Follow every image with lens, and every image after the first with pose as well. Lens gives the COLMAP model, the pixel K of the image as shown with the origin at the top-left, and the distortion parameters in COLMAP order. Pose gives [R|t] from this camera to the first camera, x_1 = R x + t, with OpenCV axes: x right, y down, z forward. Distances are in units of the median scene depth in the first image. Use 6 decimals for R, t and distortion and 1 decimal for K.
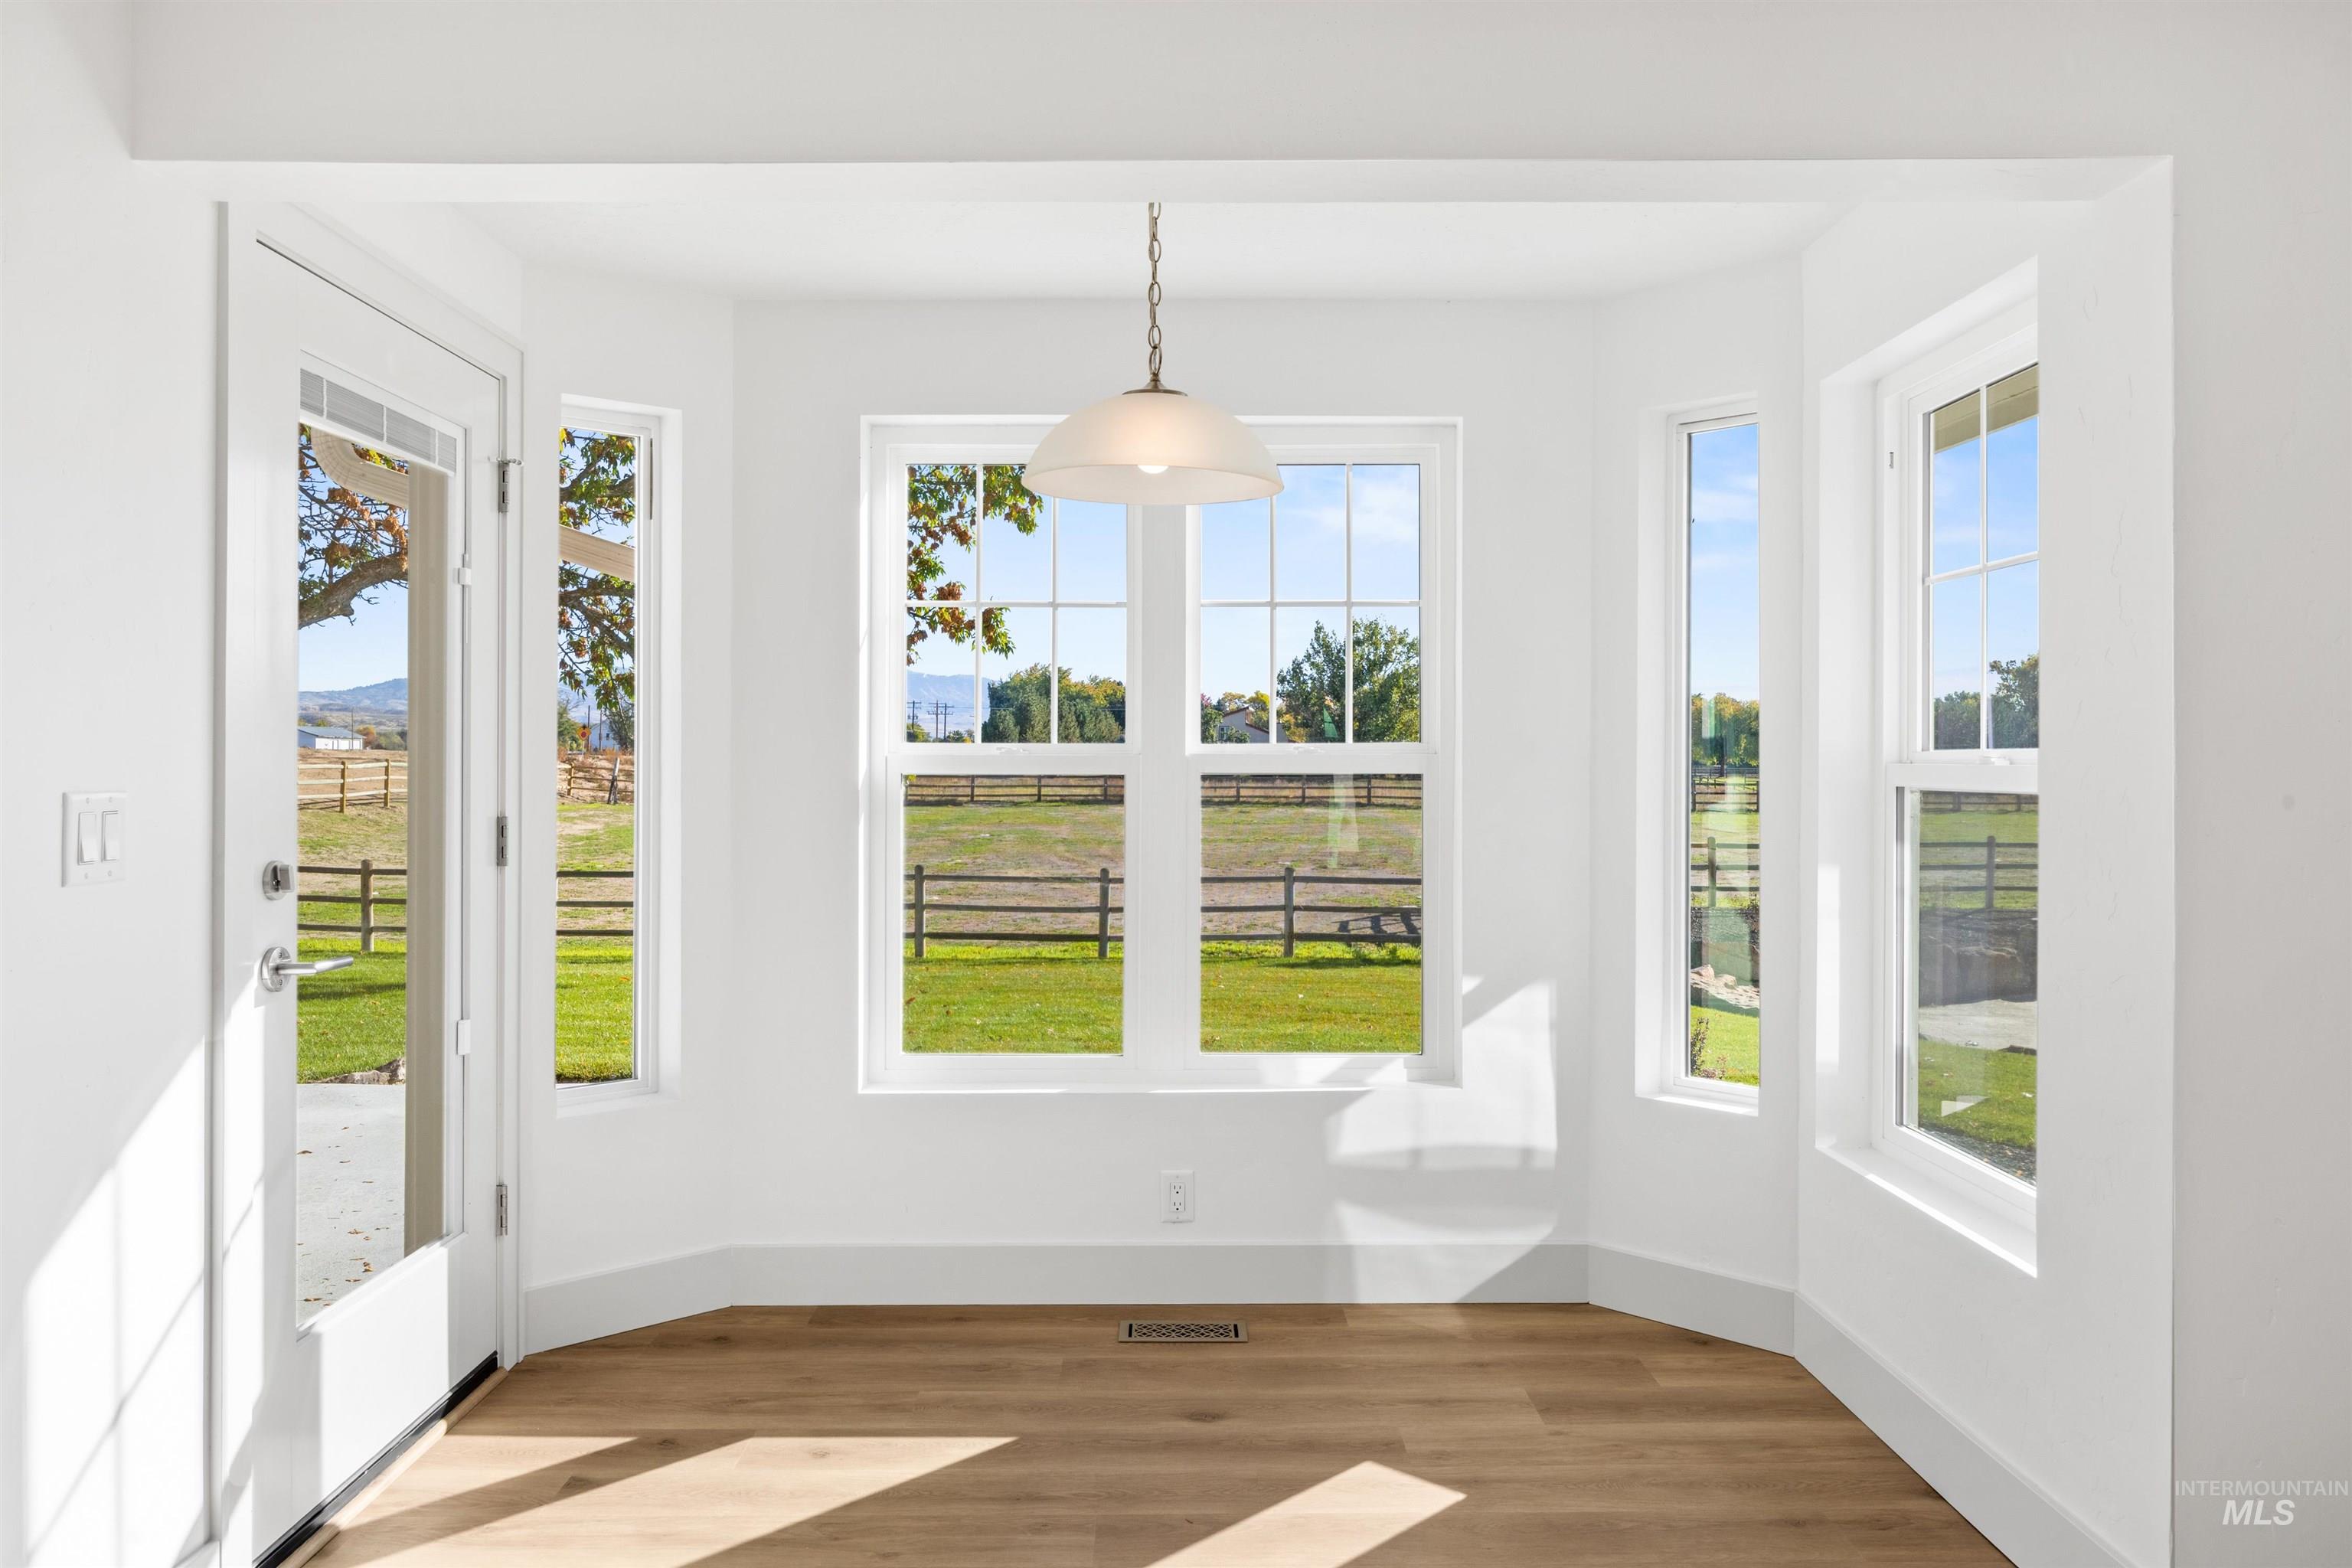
lens RADIAL K [[1625.0, 0, 1179.0], [0, 1625.0, 757.9], [0, 0, 1]] dist [-0.020742, -0.000373]
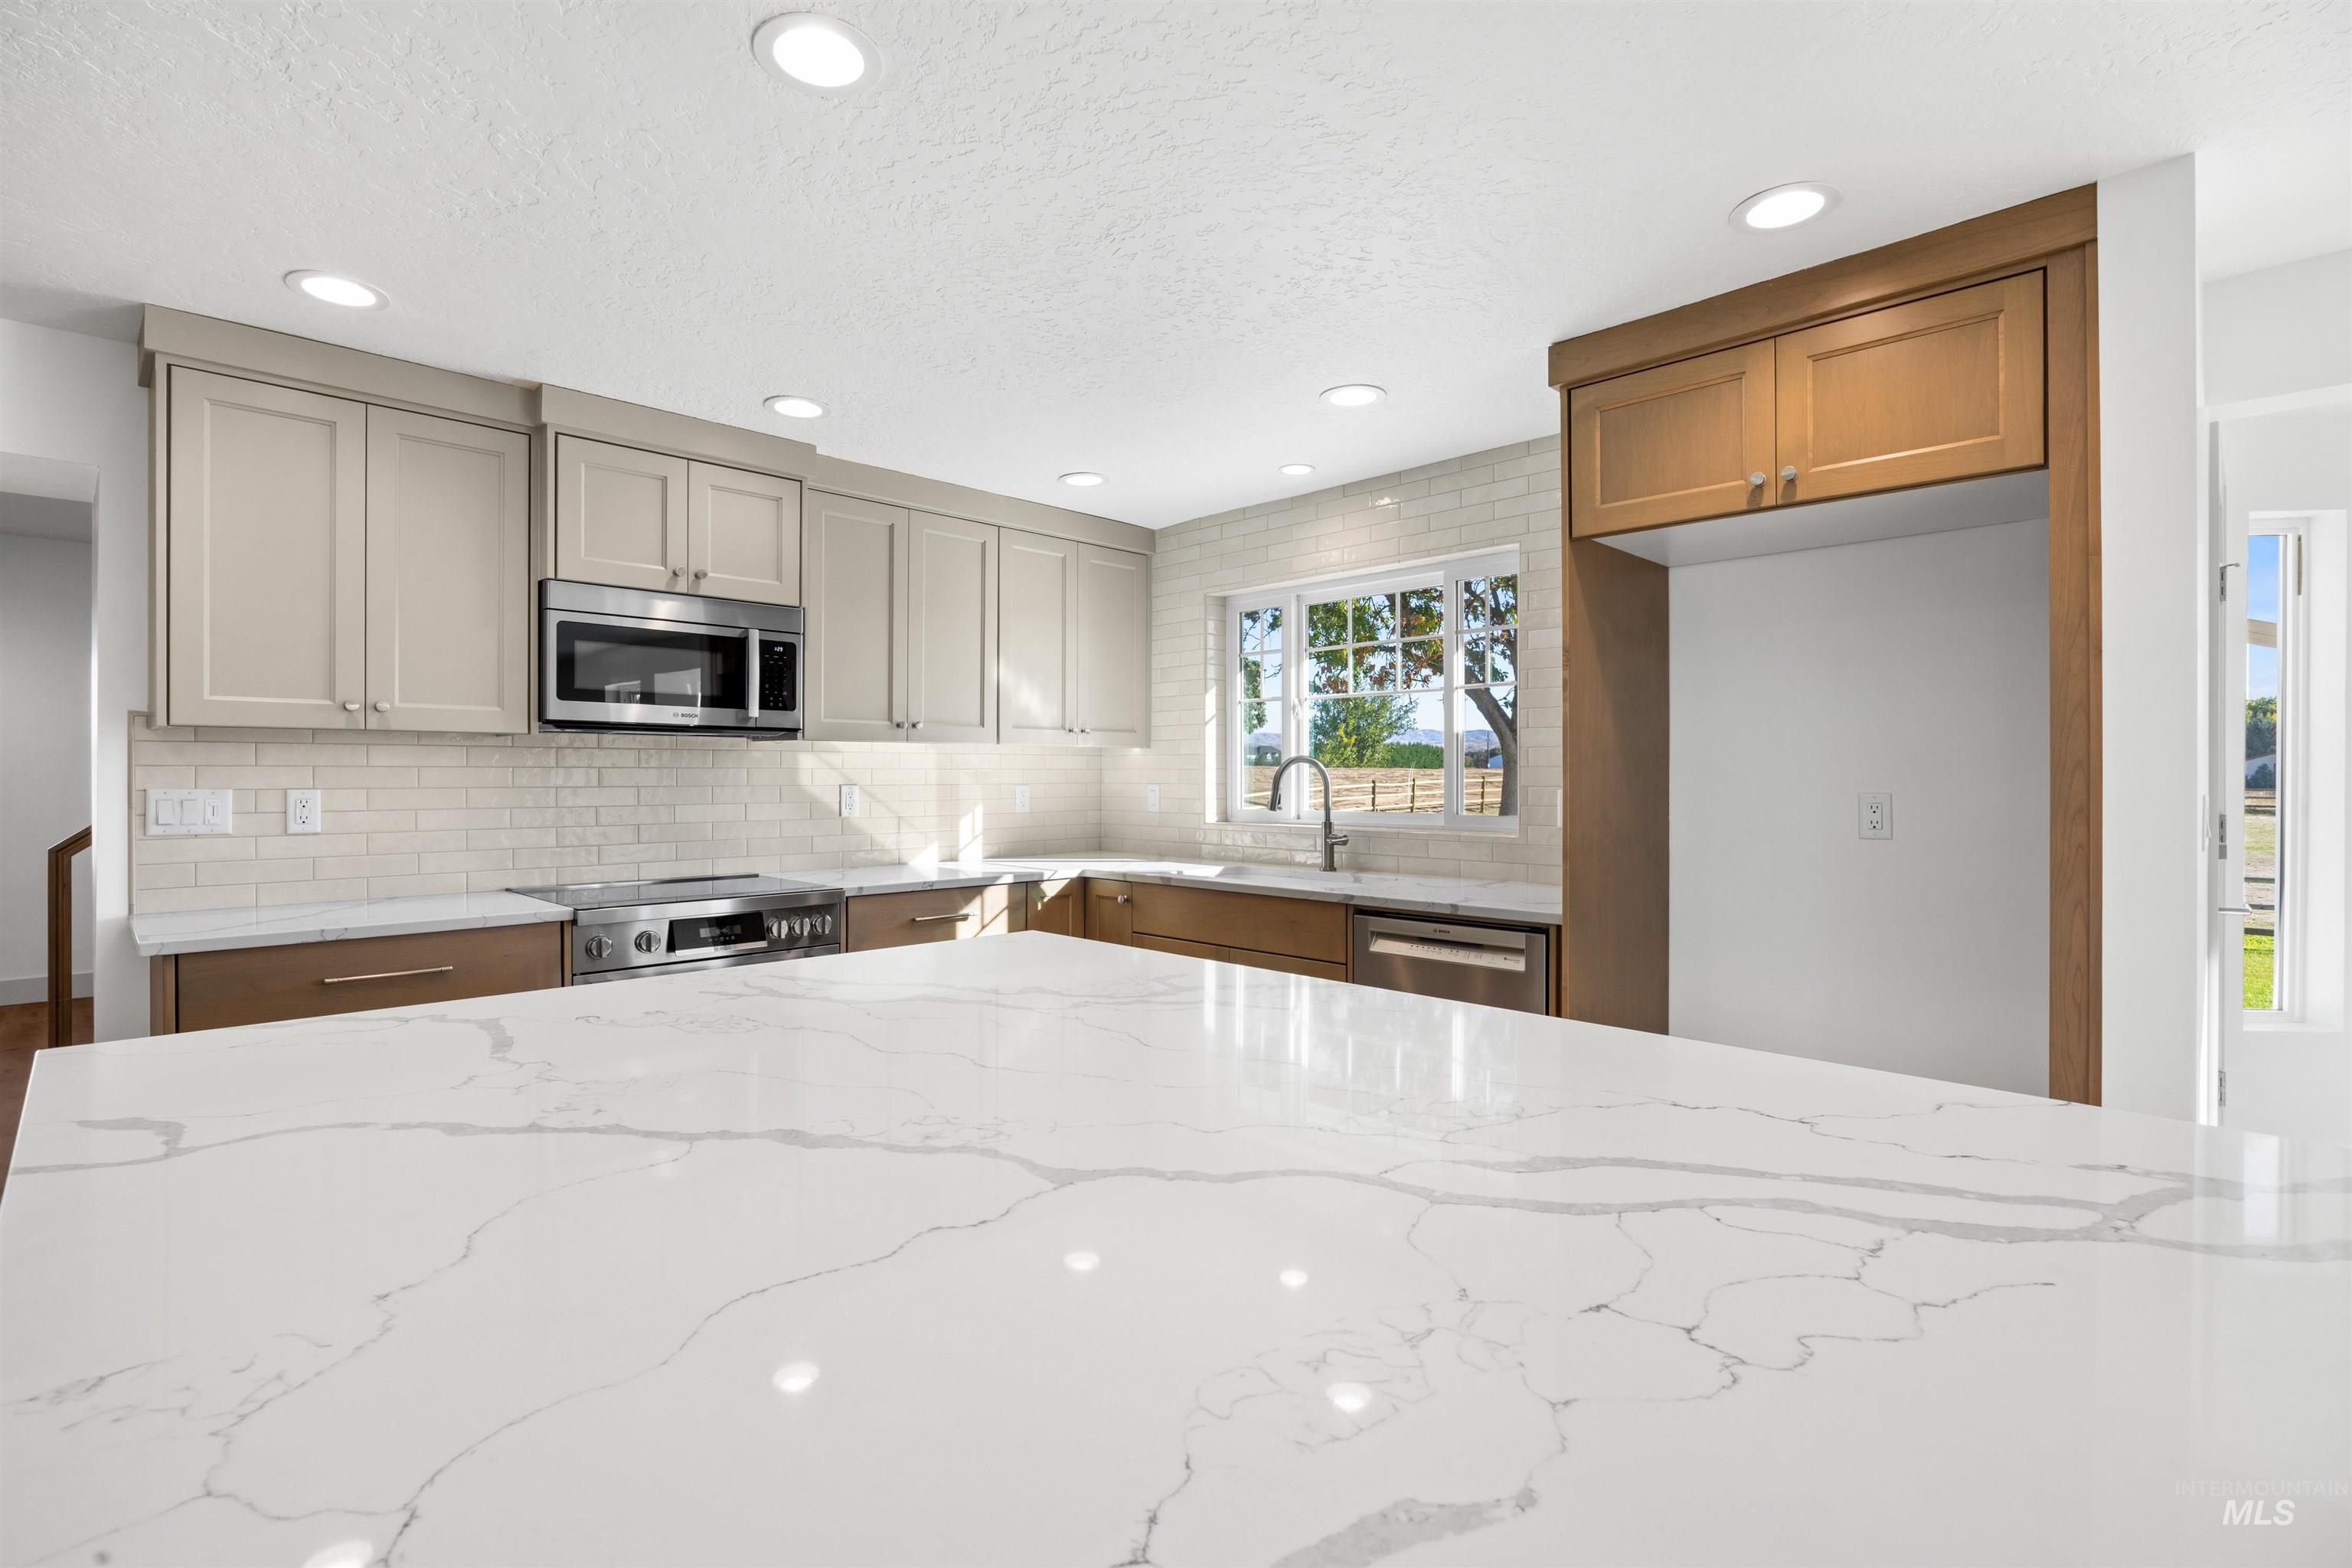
lens RADIAL K [[1089.2, 0, 1170.9], [0, 1089.2, 772.3], [0, 0, 1]] dist [-0.011276, -0.000127]
pose [[0.704244, -0.002974, -0.709952, -0.092638], [0.002749, 0.999995, -0.001462, -0.000375], [0.709953, -0.000922, 0.704249, -0.077355]]
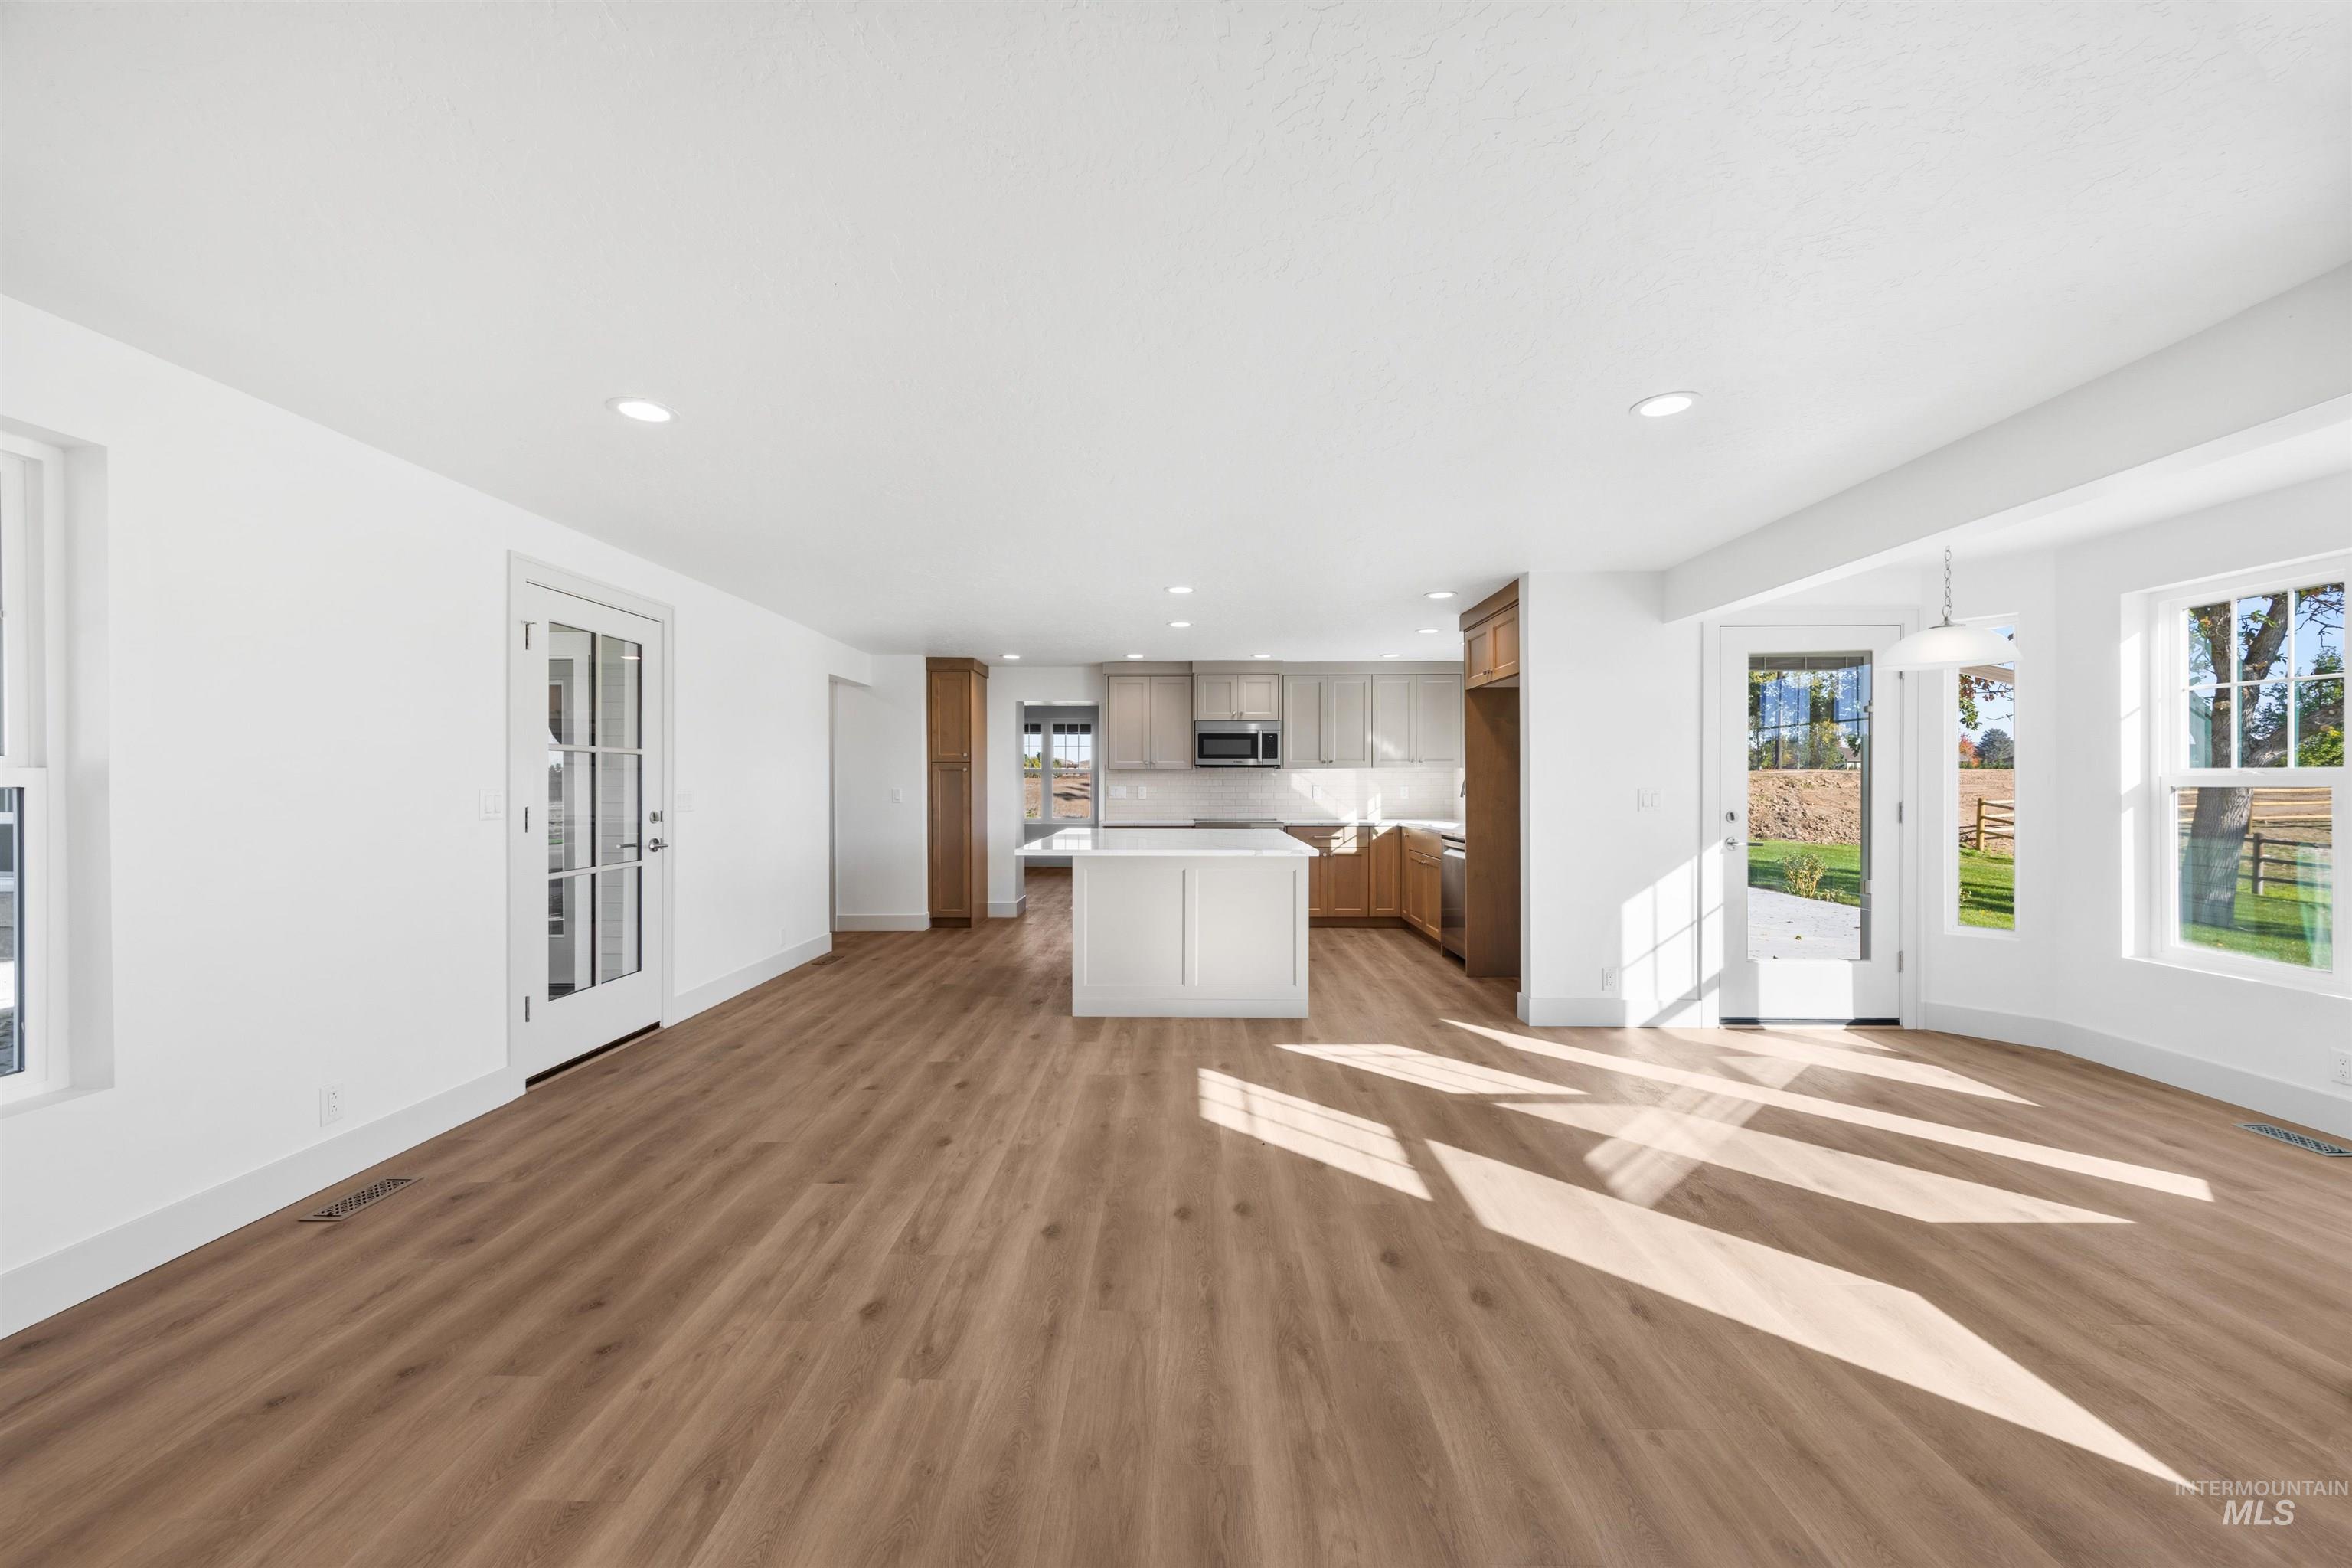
lens RADIAL K [[904.1, 0, 1163.3], [0, 904.1, 790.0], [0, 0, 1]] dist [-0.002241, 0.001353]
pose [[-0.028170, 0.007098, -0.999578, 0.231476], [0.004914, 0.999964, 0.006962, 0.000423], [0.999591, -0.004716, -0.028204, -0.020116]]
